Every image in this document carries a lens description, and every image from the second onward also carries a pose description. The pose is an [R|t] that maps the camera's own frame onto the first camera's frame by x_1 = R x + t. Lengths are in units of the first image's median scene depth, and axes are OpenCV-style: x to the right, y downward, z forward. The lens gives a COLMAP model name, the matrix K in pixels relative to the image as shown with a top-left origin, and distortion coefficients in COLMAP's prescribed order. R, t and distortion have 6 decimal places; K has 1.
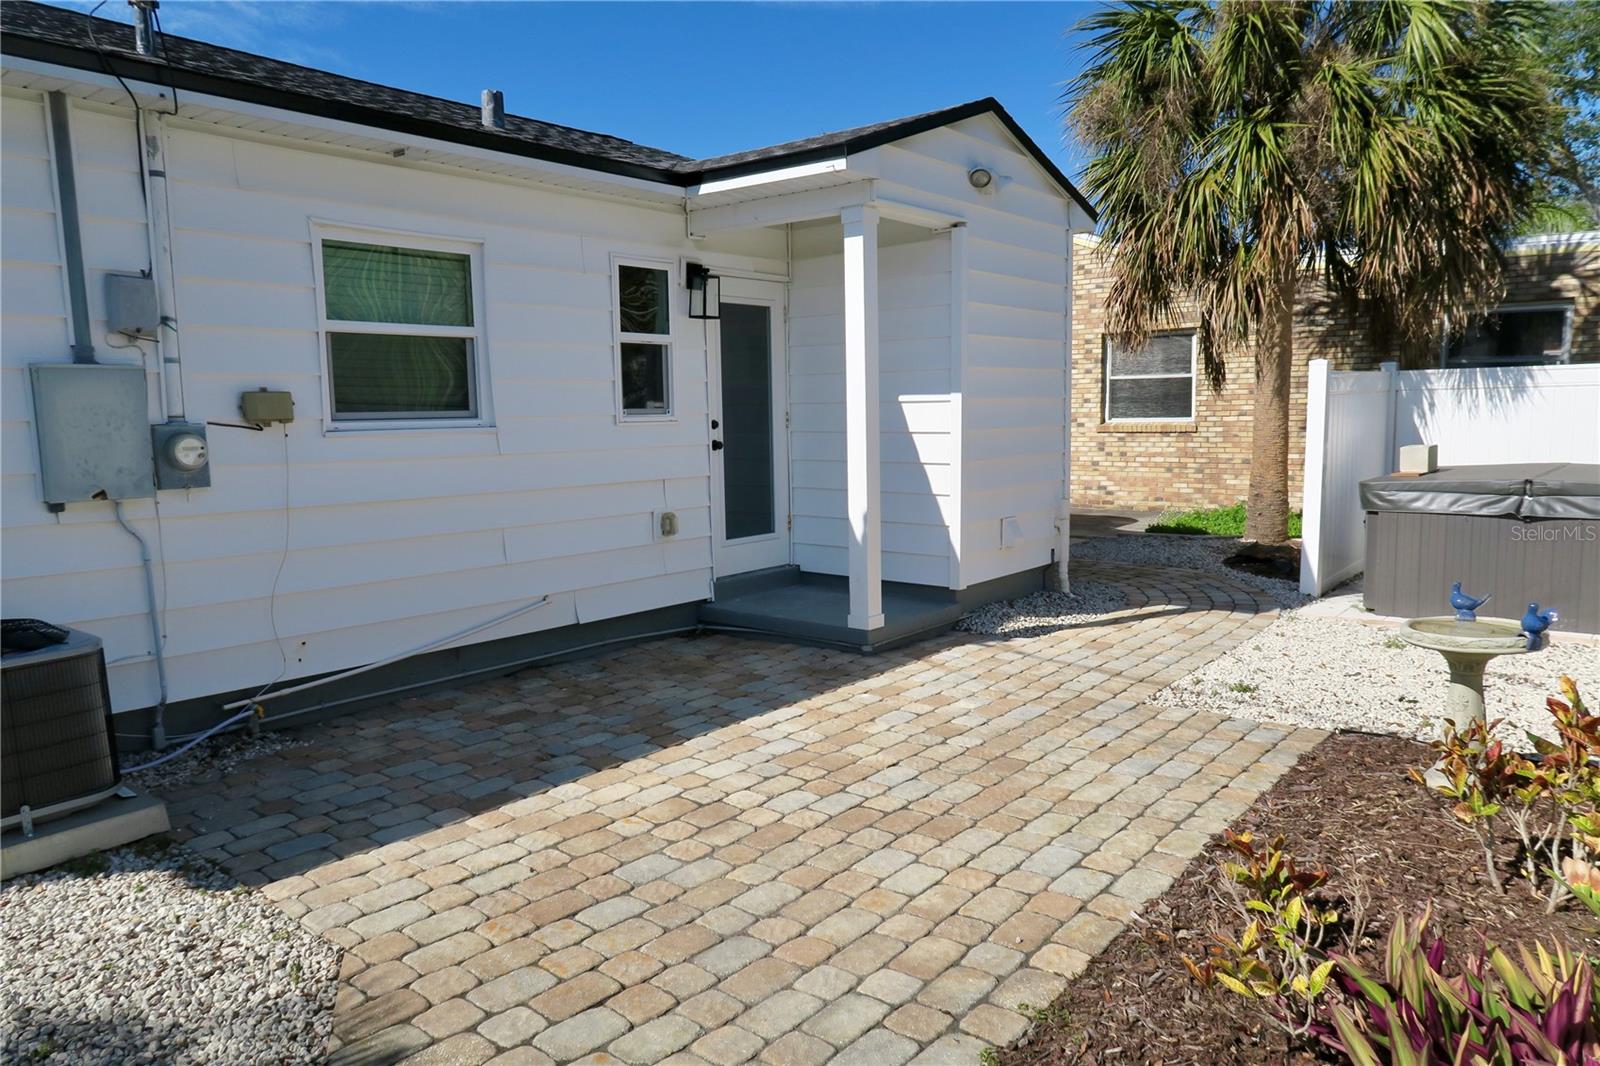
lens RADIAL K [[1089.4, 0, 794.2], [0, 1089.4, 546.5], [0, 0, 1]] dist [-0.016895, 0.003131]
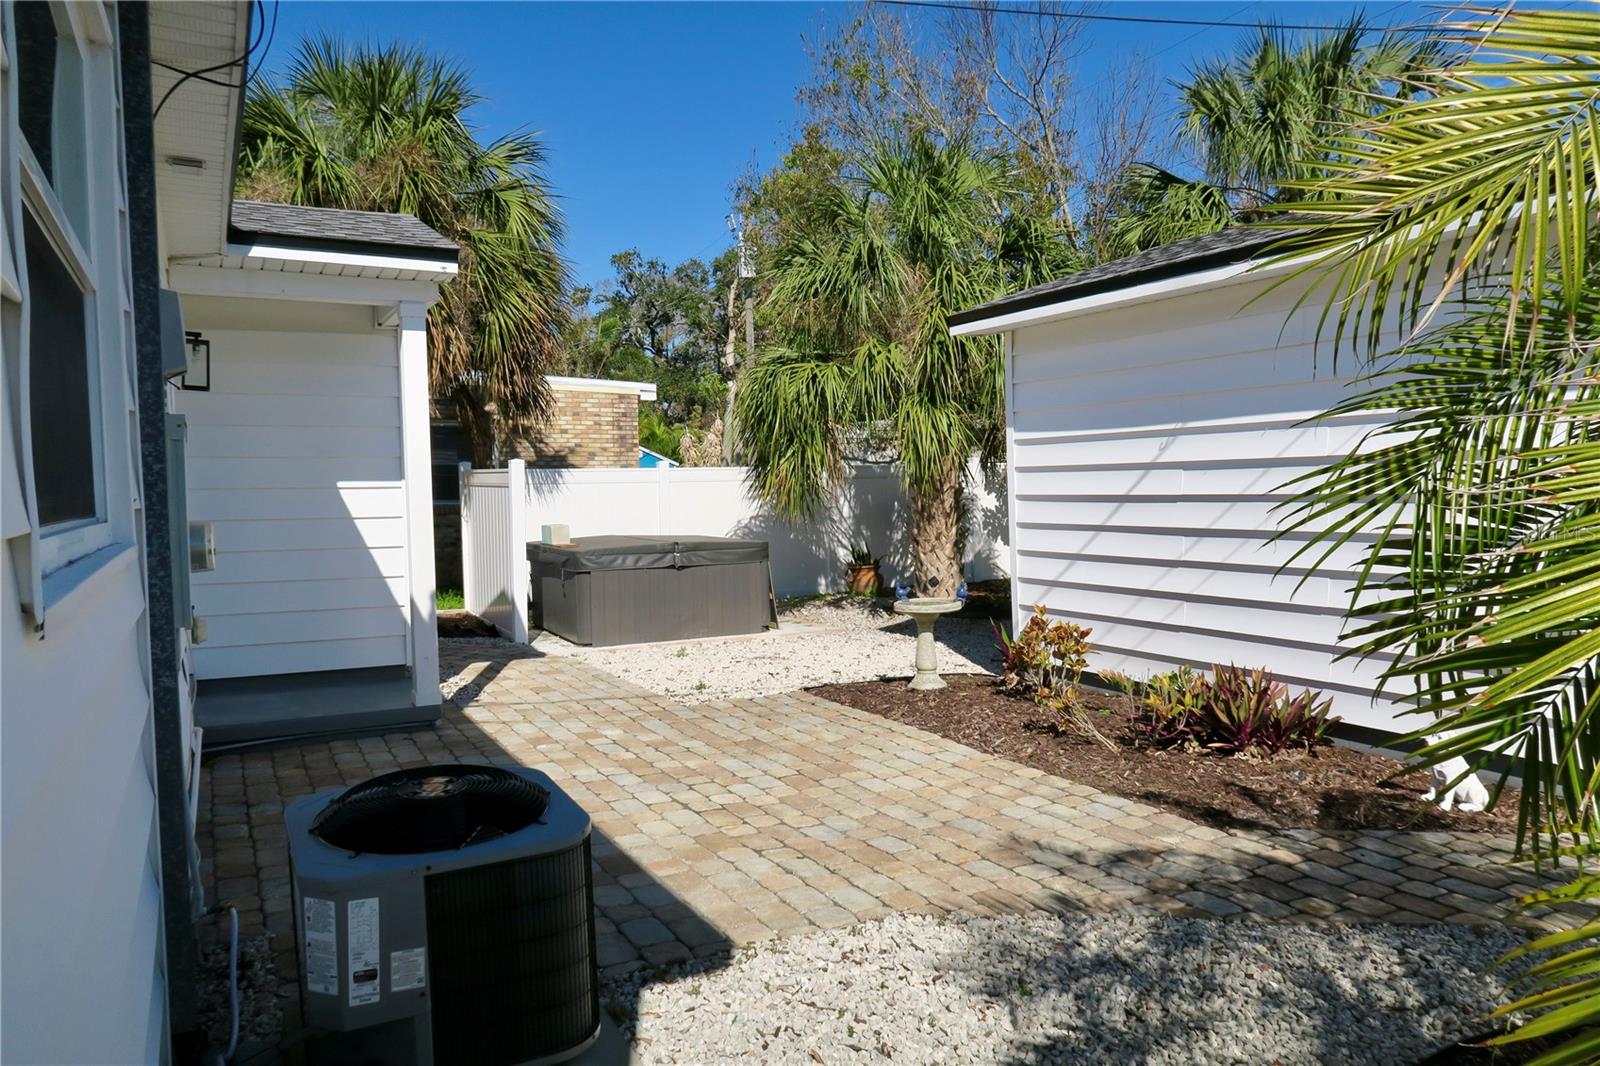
lens RADIAL K [[1066.2, 0, 810.8], [0, 1066.2, 548.2], [0, 0, 1]] dist [-0.056347, 0.004613]
pose [[0.378702, -0.041886, 0.924570, -1.189277], [0.125675, 0.992050, -0.006534, -0.032043], [-0.916946, 0.118670, 0.380956, 0.449004]]
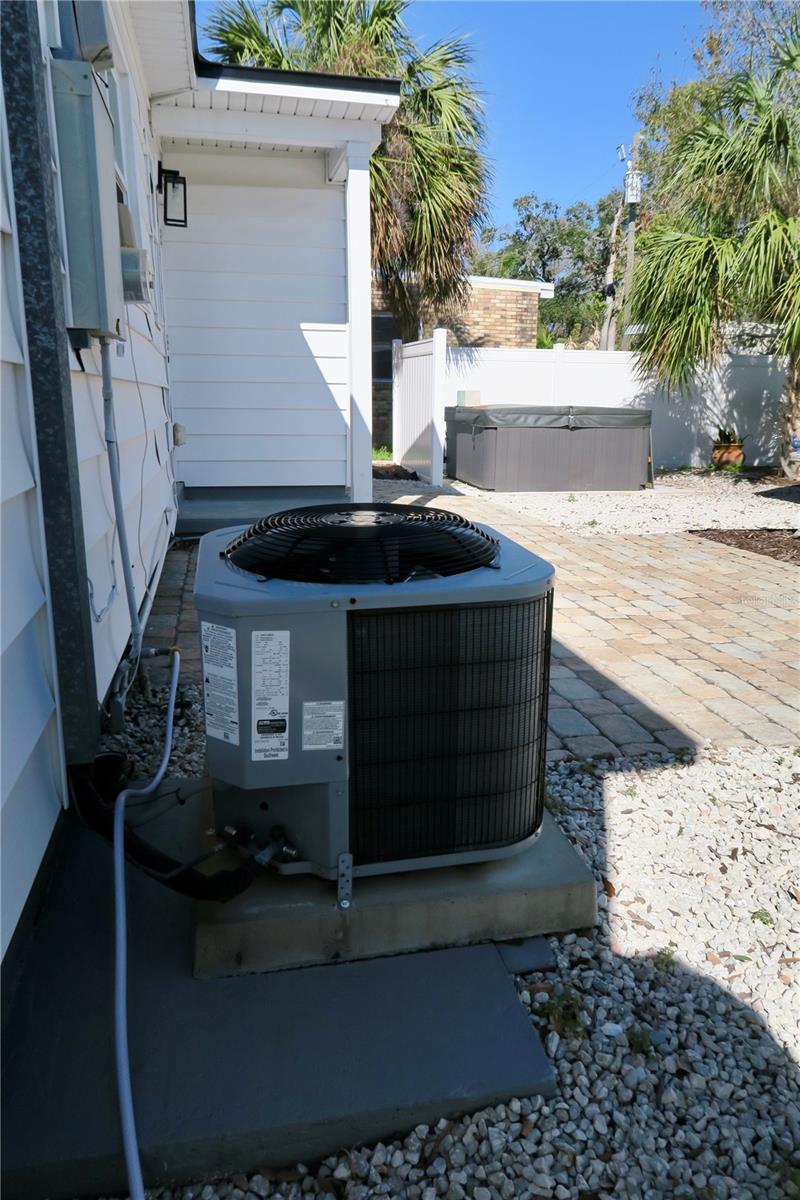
lens RADIAL K [[804.4, 0, 399.9], [0, 804.4, 594.2], [0, 0, 1]] dist [-0.010641, 0.000352]
pose [[0.641476, -0.163747, 0.749464, -0.997388], [0.083522, 0.986054, 0.143951, 0.055037], [-0.762583, -0.029745, 0.646206, 0.633704]]
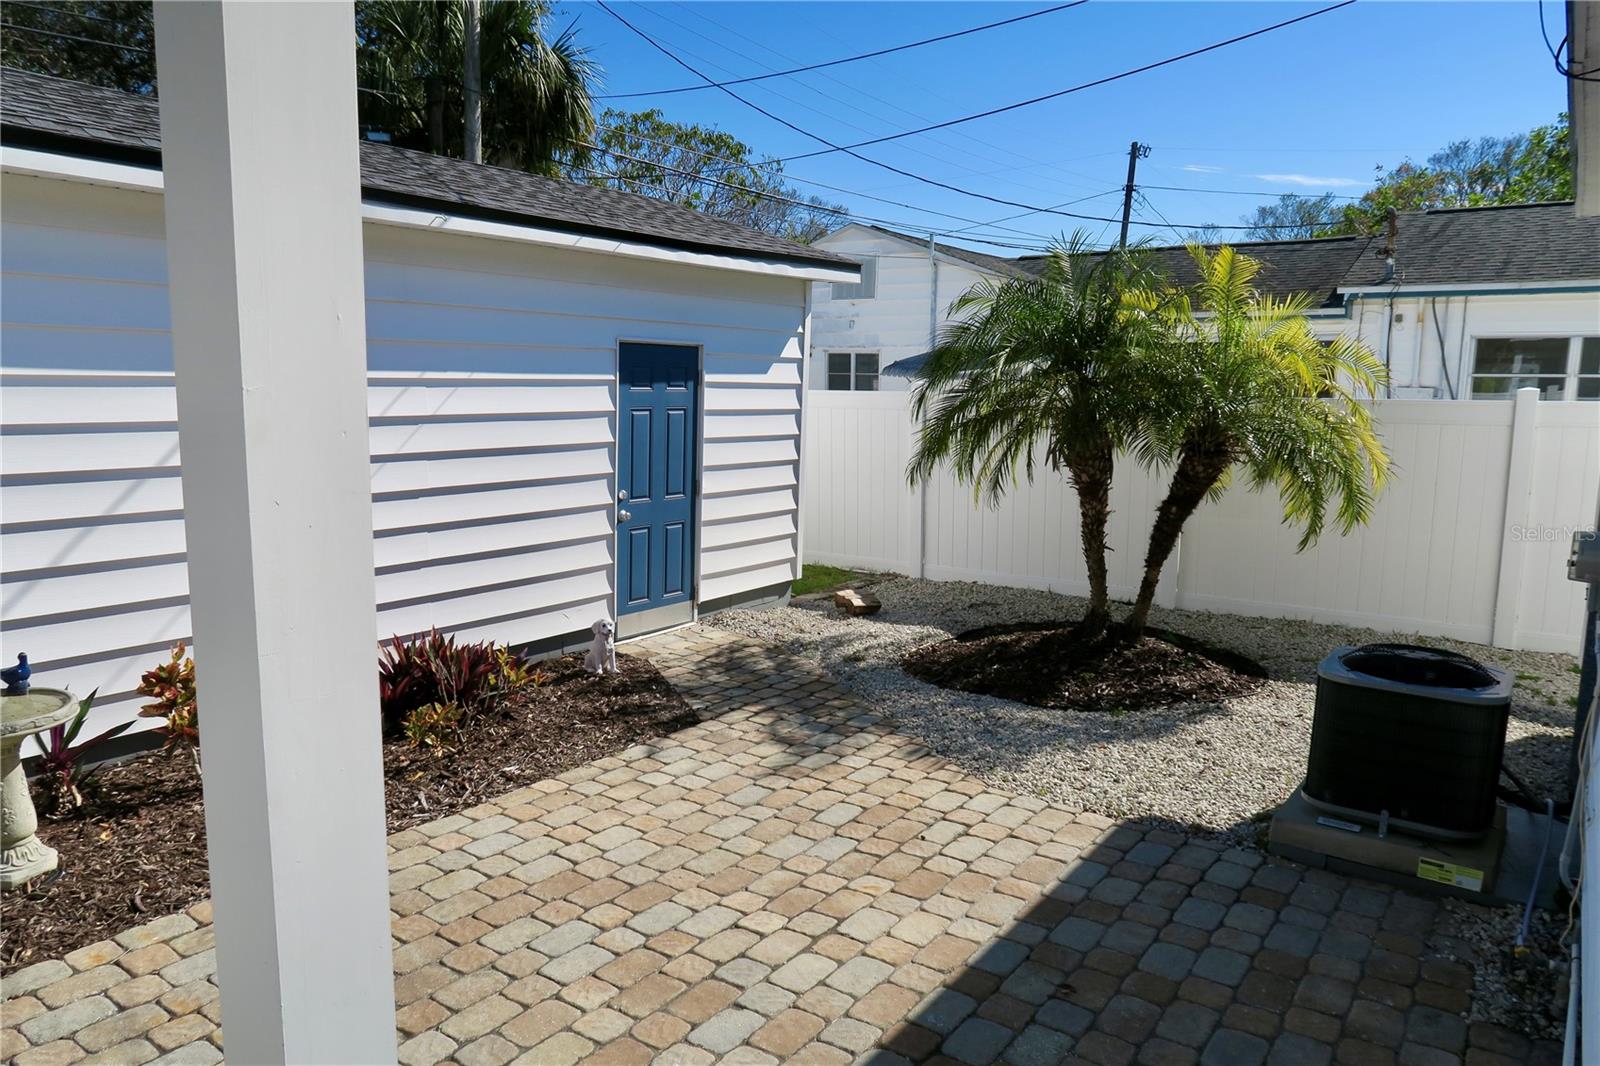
lens RADIAL K [[1089.8, 0, 799.9], [0, 1089.8, 557.4], [0, 0, 1]] dist [-0.031087, 0.003412]
pose [[-0.997220, 0.006472, -0.074230, -0.011961], [-0.014469, 0.960438, 0.278117, -0.314571], [0.073093, 0.278418, -0.957675, 1.883037]]
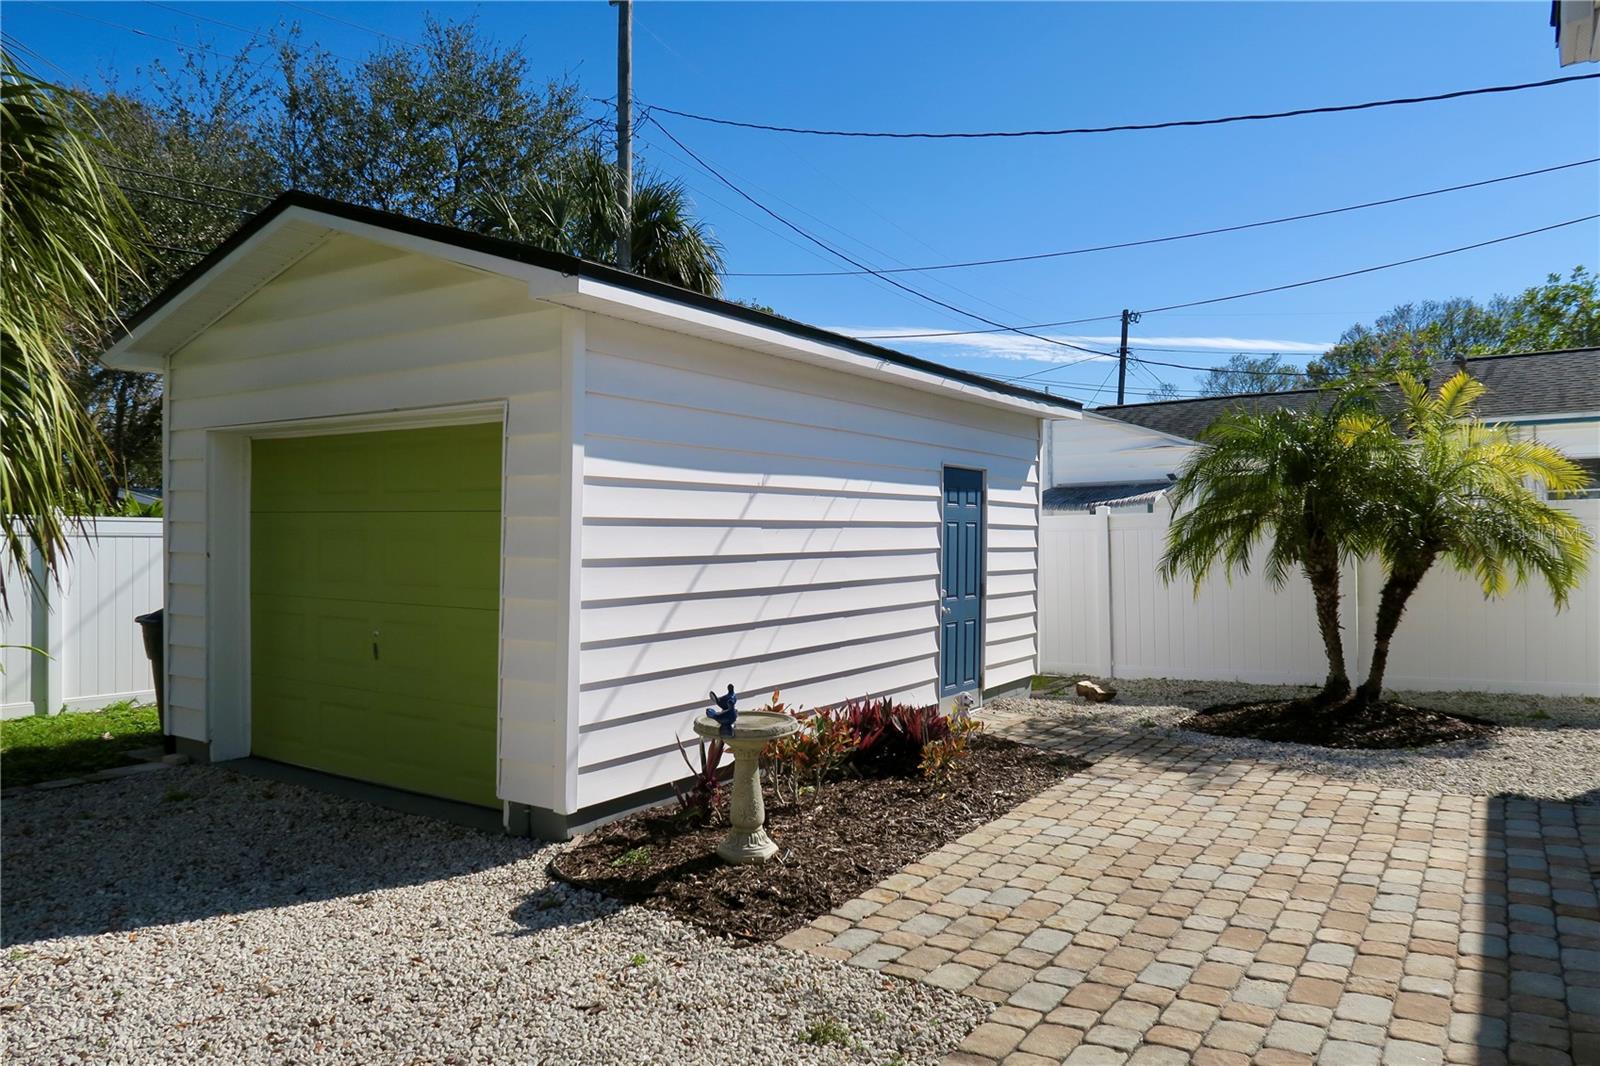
lens RADIAL K [[1090.2, 0, 804.1], [0, 1090.2, 556.6], [0, 0, 1]] dist [-0.046964, 0.001024]
pose [[-0.992444, 0.021396, -0.120817, 0.690813], [0.005292, 0.991227, 0.132067, -0.259352], [0.122583, 0.130429, -0.983850, 2.161708]]
